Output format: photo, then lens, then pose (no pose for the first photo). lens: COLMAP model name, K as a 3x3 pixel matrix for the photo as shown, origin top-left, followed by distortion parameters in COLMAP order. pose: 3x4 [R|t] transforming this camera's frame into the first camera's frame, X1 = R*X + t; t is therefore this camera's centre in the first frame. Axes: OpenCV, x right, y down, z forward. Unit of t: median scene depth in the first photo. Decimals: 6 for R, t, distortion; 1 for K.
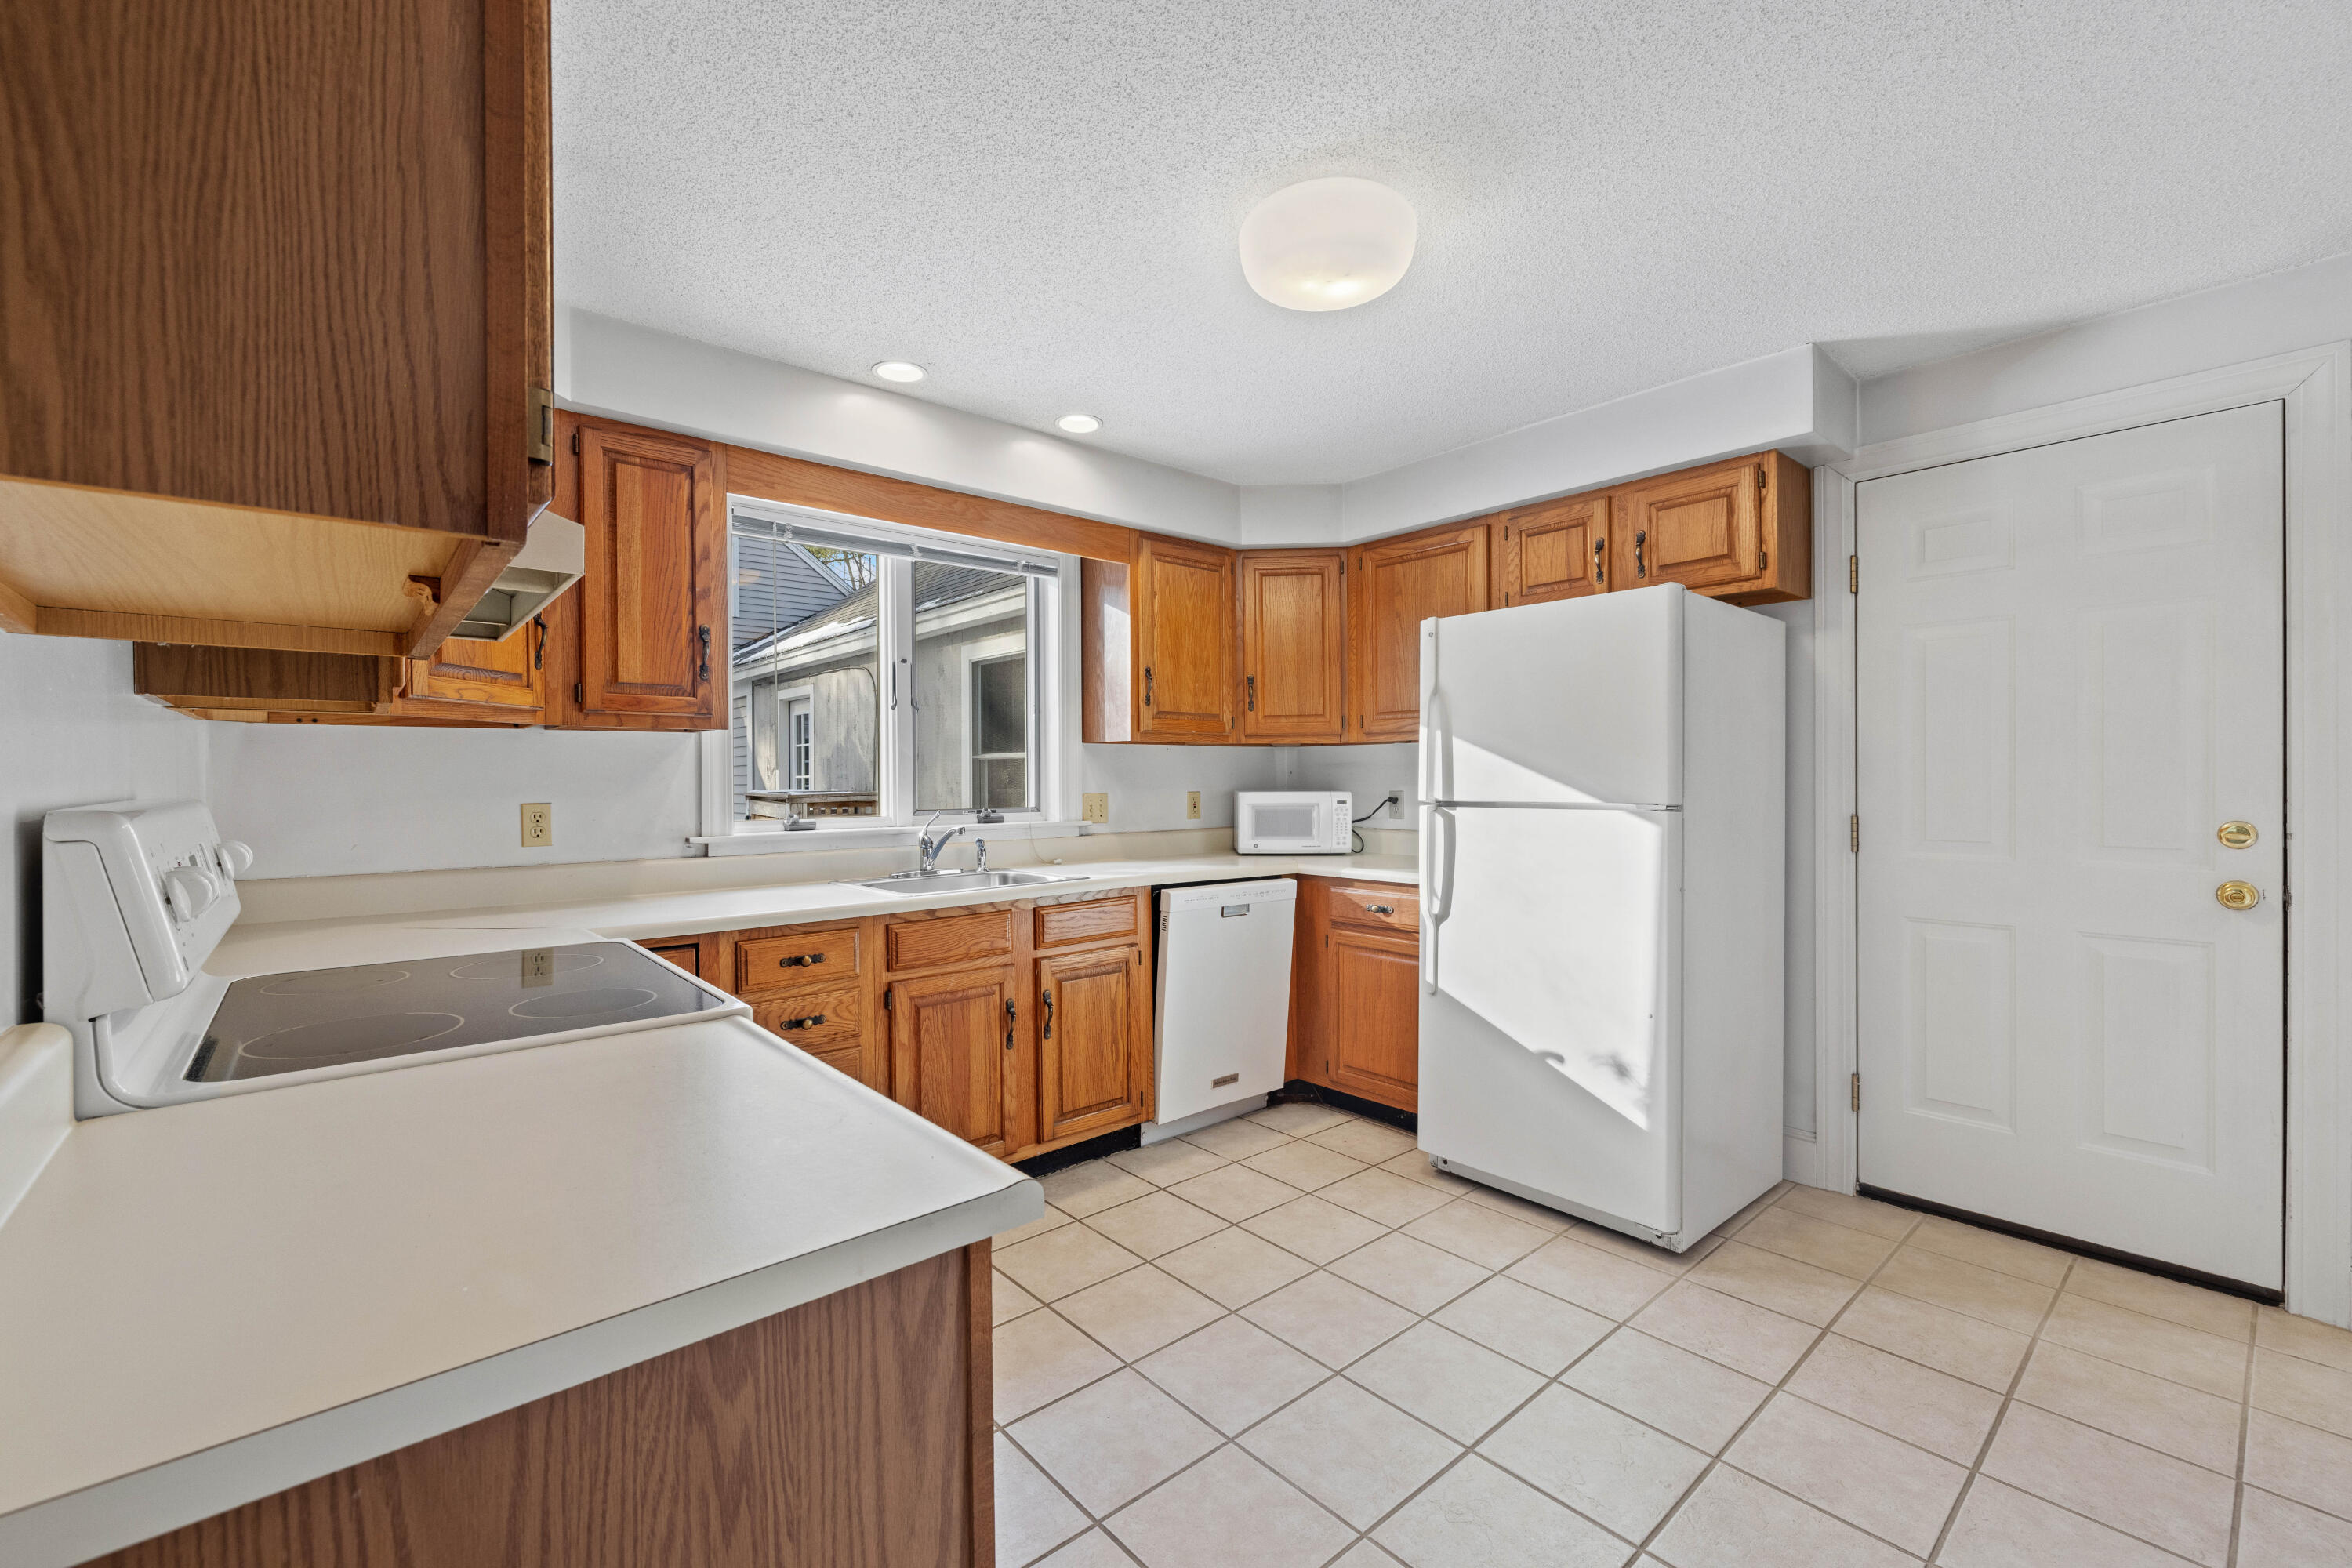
lens RADIAL K [[1001.9, 0, 1164.8], [0, 1001.9, 774.4], [0, 0, 1]] dist [-0.001508, 0.000234]
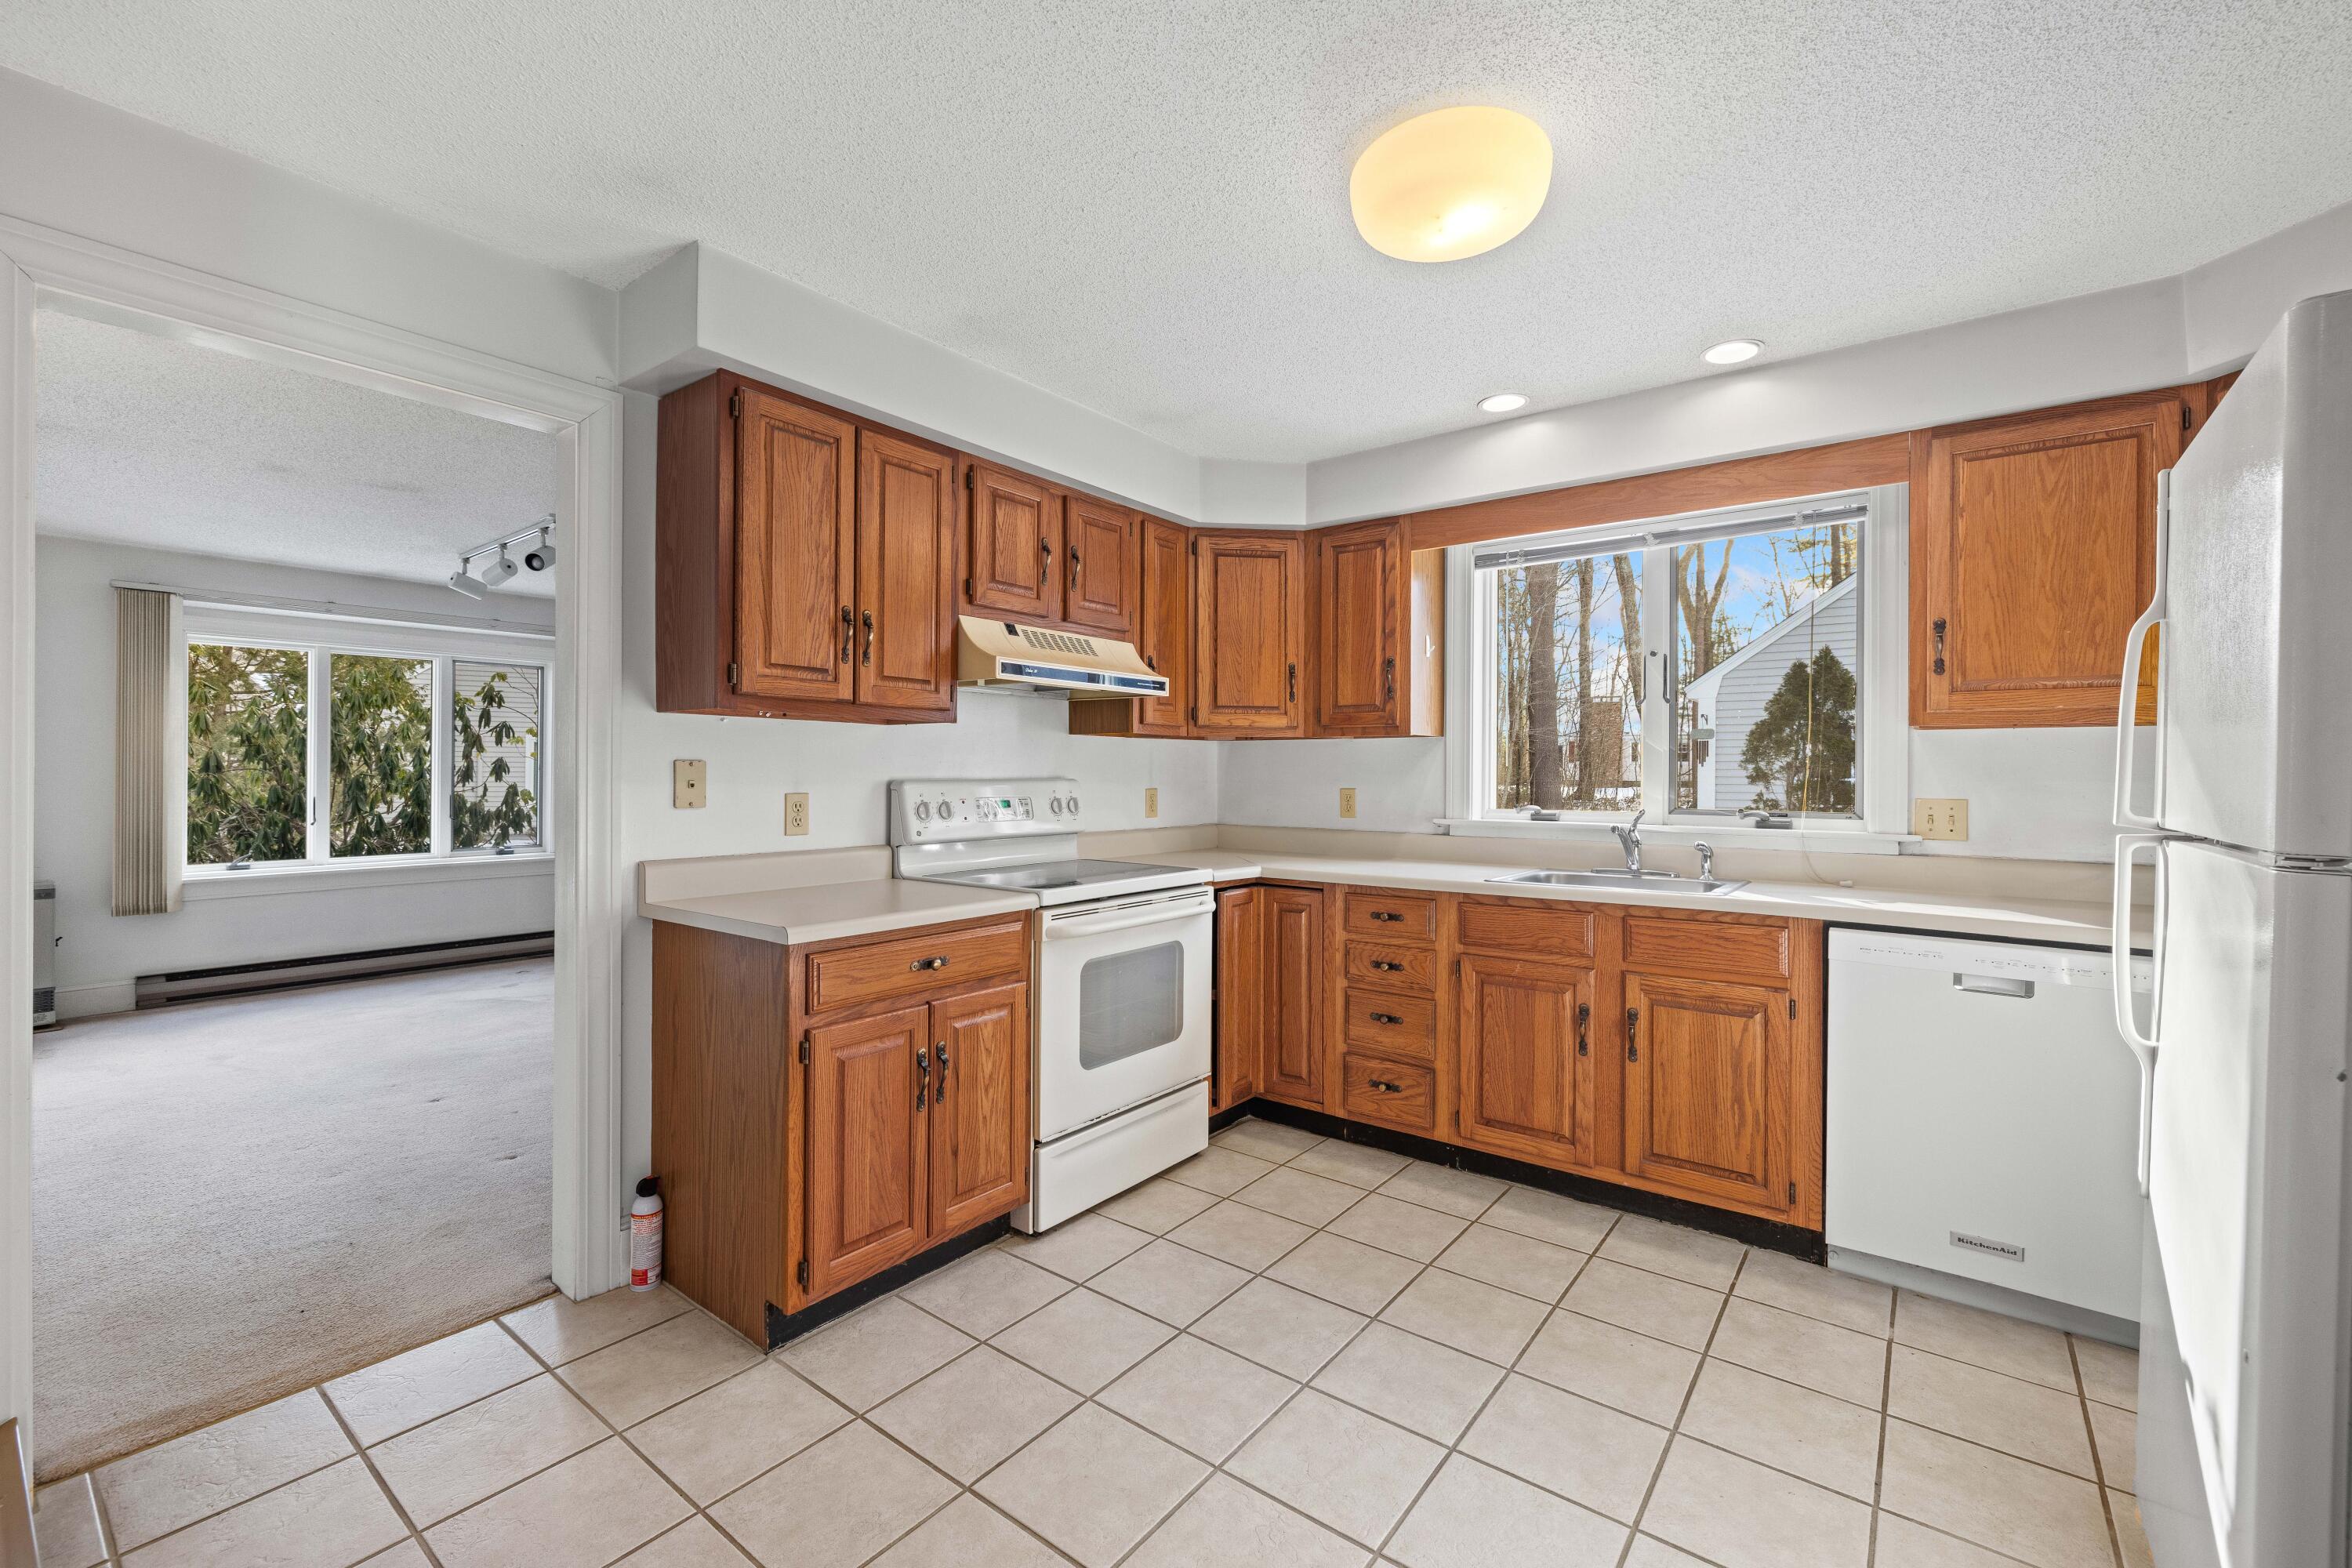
lens RADIAL K [[1001.9, 0, 1164.8], [0, 1001.9, 774.4], [0, 0, 1]] dist [-0.001508, 0.000234]
pose [[0.179325, 0.004277, -0.983781, 0.727170], [-0.008013, 0.999964, 0.002887, 0.004162], [0.983757, 0.007366, 0.179353, 0.434456]]
